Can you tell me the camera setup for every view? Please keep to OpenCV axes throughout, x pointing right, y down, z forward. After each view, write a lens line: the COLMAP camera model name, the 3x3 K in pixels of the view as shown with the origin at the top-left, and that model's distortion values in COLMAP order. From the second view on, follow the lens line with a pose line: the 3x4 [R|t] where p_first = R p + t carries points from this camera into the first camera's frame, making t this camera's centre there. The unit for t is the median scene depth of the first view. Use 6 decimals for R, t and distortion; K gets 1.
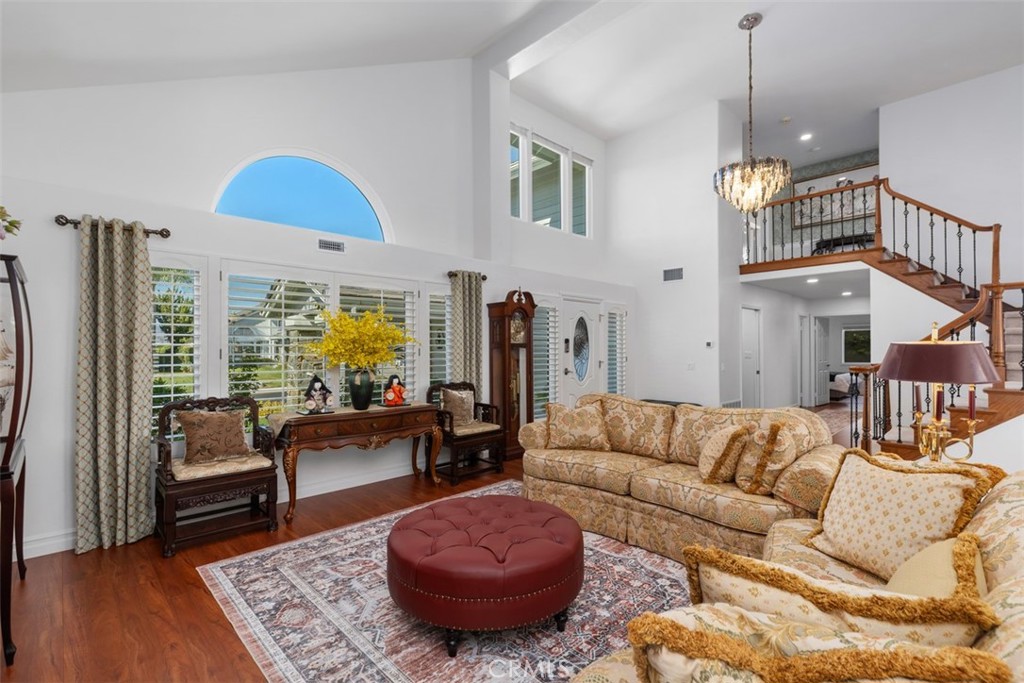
lens RADIAL K [[462.7, 0, 507.6], [0, 462.7, 347.4], [0, 0, 1]] dist [0.003396, 0.000102]
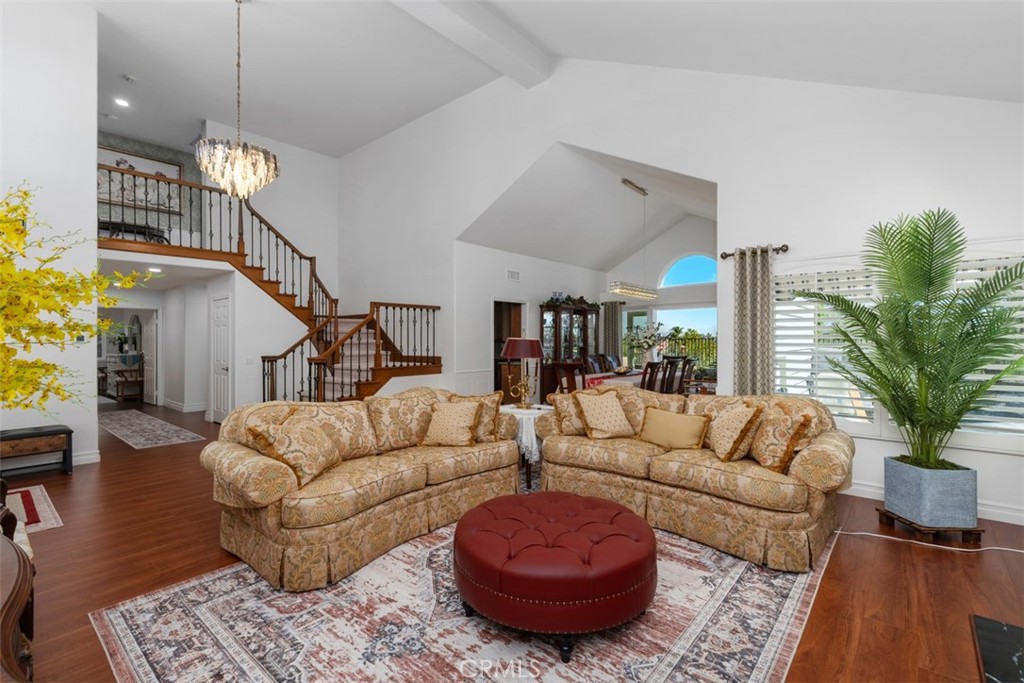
lens RADIAL K [[463.0, 0, 512.0], [0, 463.0, 338.6], [0, 0, 1]] dist [0.004383, -0.000354]
pose [[-0.091388, 0.006608, 0.995793, -0.775639], [0.002002, 0.999977, -0.006452, 0.000613], [-0.995813, 0.001404, -0.091399, 0.899227]]
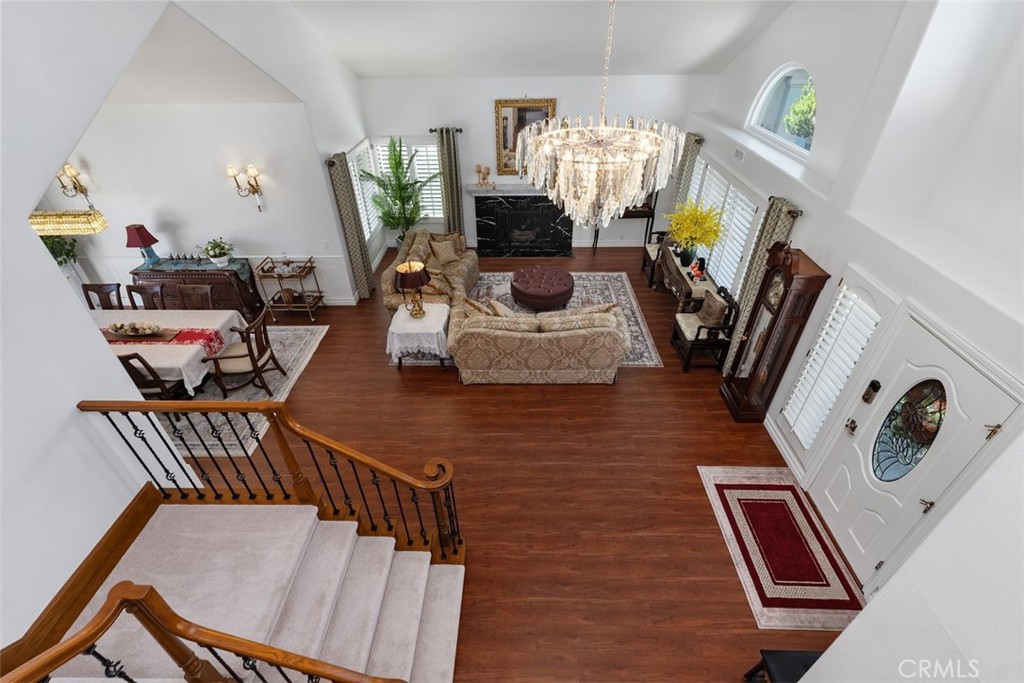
lens RADIAL K [[462.7, 0, 507.6], [0, 462.7, 347.4], [0, 0, 1]] dist [0.003396, 0.000102]
pose [[-0.715776, 0.424337, -0.554620, 1.519783], [0.019267, 0.805907, 0.591729, -0.800535], [0.698064, 0.412860, -0.585024, 2.138559]]
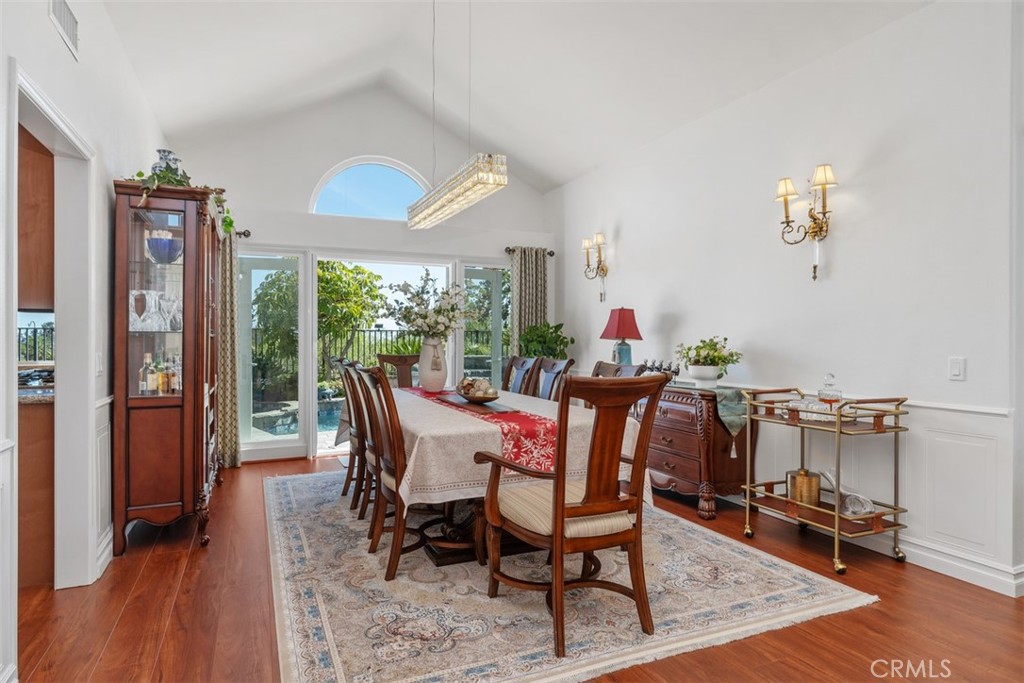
lens RADIAL K [[574.5, 0, 512.0], [0, 574.5, 341.5], [0, 0, 1]] dist [0.009004, -0.001540]
pose [[-0.938271, -0.004123, 0.345876, 1.064286], [-0.003631, 0.999991, 0.002071, 0.047726], [-0.345882, 0.000687, -0.938278, 1.164603]]
